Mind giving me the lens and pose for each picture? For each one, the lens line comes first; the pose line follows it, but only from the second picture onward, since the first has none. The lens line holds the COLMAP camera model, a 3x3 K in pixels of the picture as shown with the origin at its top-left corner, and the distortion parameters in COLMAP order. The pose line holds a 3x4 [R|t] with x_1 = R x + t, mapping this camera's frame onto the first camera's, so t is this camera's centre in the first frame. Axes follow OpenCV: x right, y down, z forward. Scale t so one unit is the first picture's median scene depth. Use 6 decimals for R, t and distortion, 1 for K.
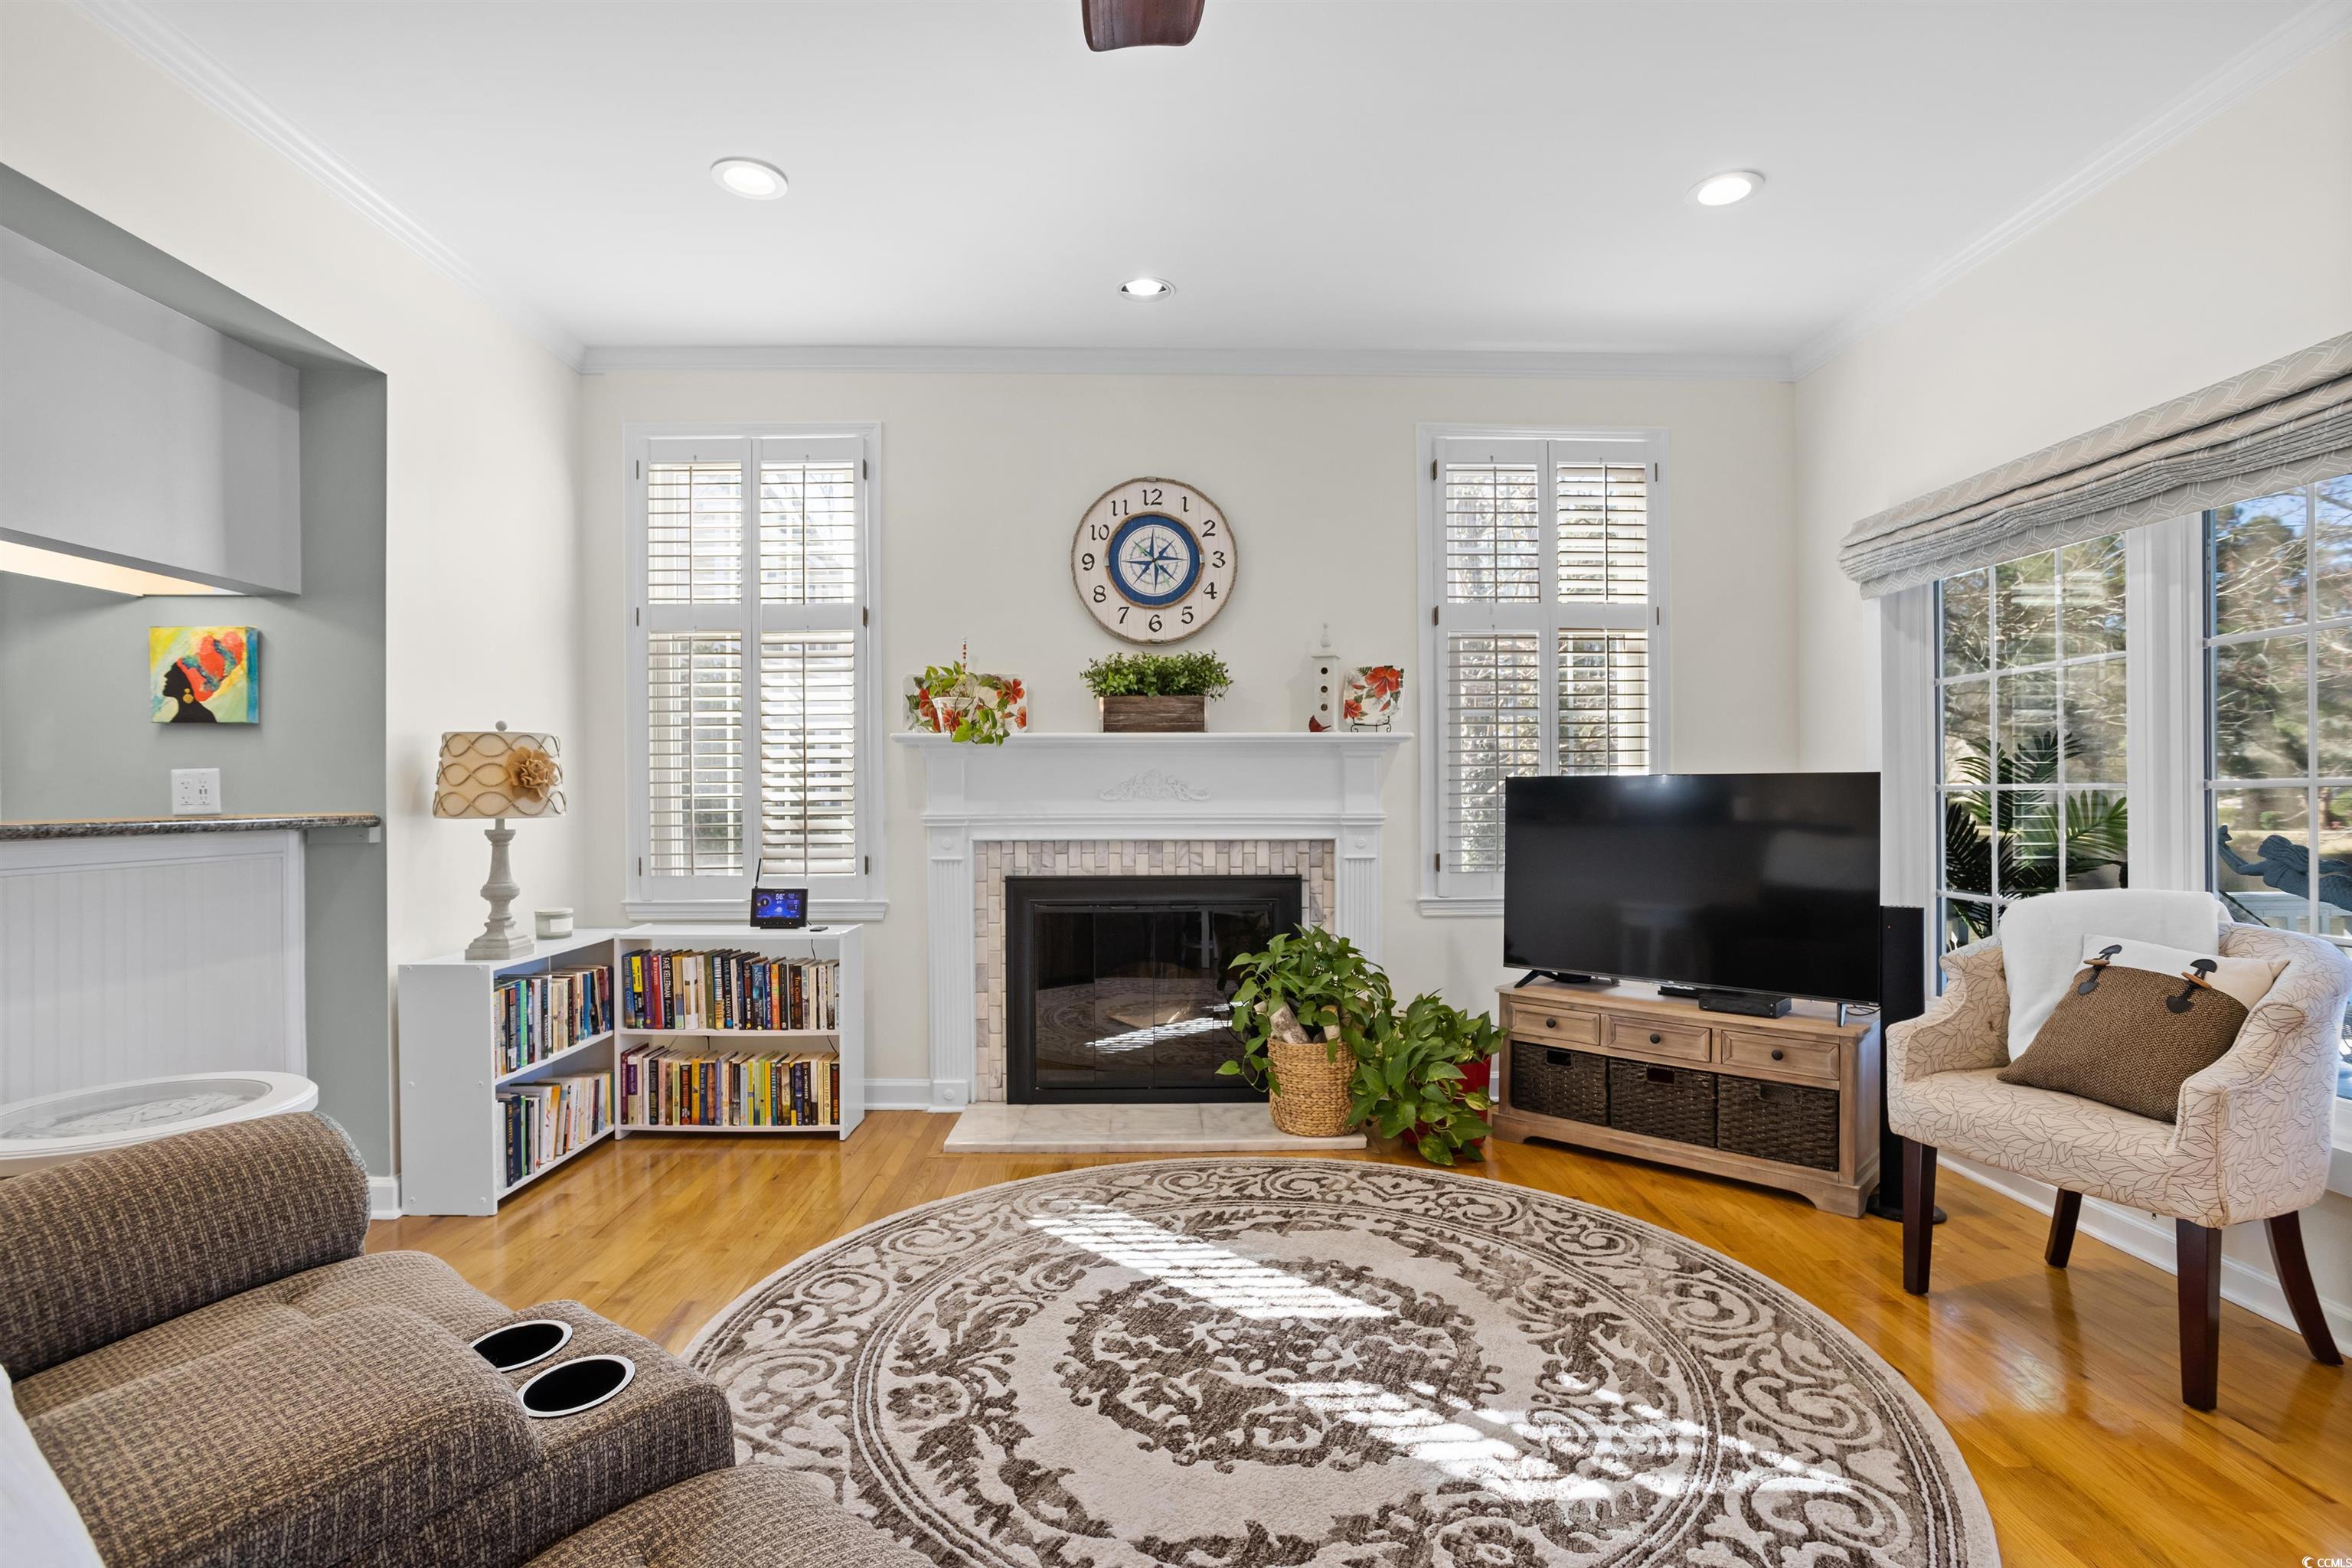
lens RADIAL K [[1131.5, 0, 1177.9], [0, 1131.5, 818.2], [0, 0, 1]] dist [-0.055697, 0.029855]
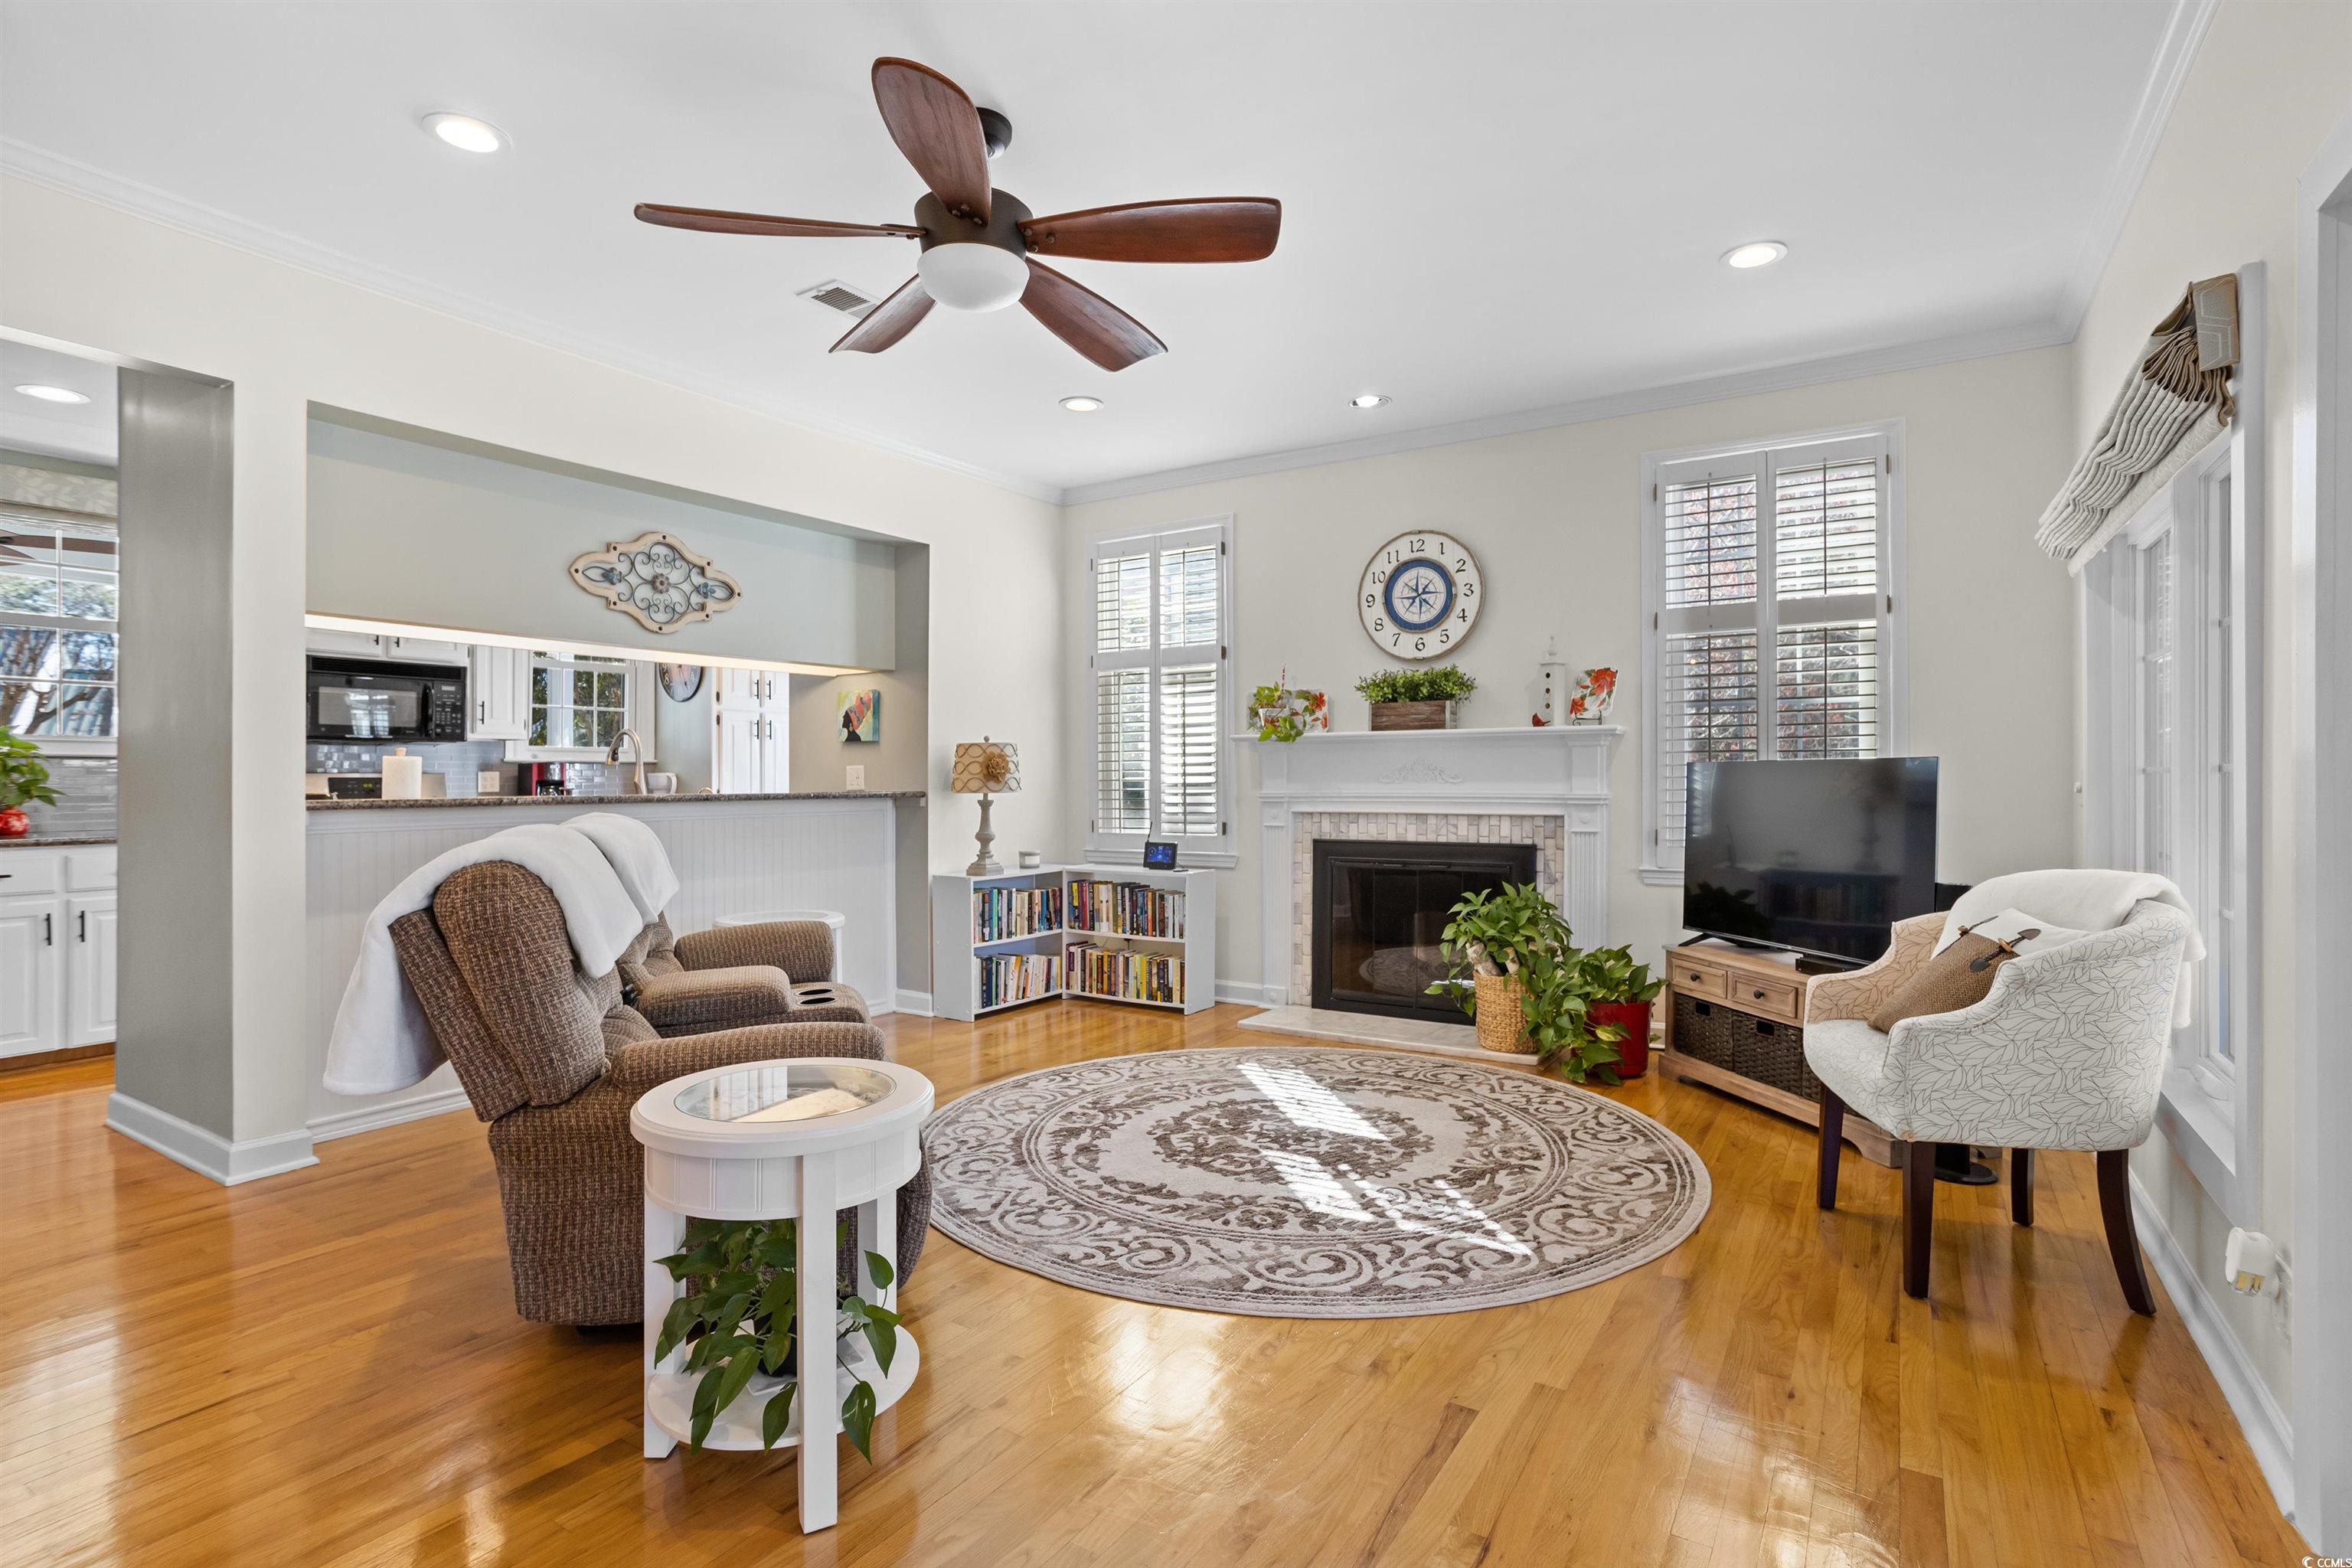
lens RADIAL K [[1133.3, 0, 1171.3], [0, 1133.3, 795.2], [0, 0, 1]] dist [-0.052717, 0.028606]
pose [[0.831833, 0.006438, -0.554988, 0.532796], [-0.008230, 0.999966, -0.000736, 0.001671], [0.554964, 0.005180, 0.831858, -0.255185]]
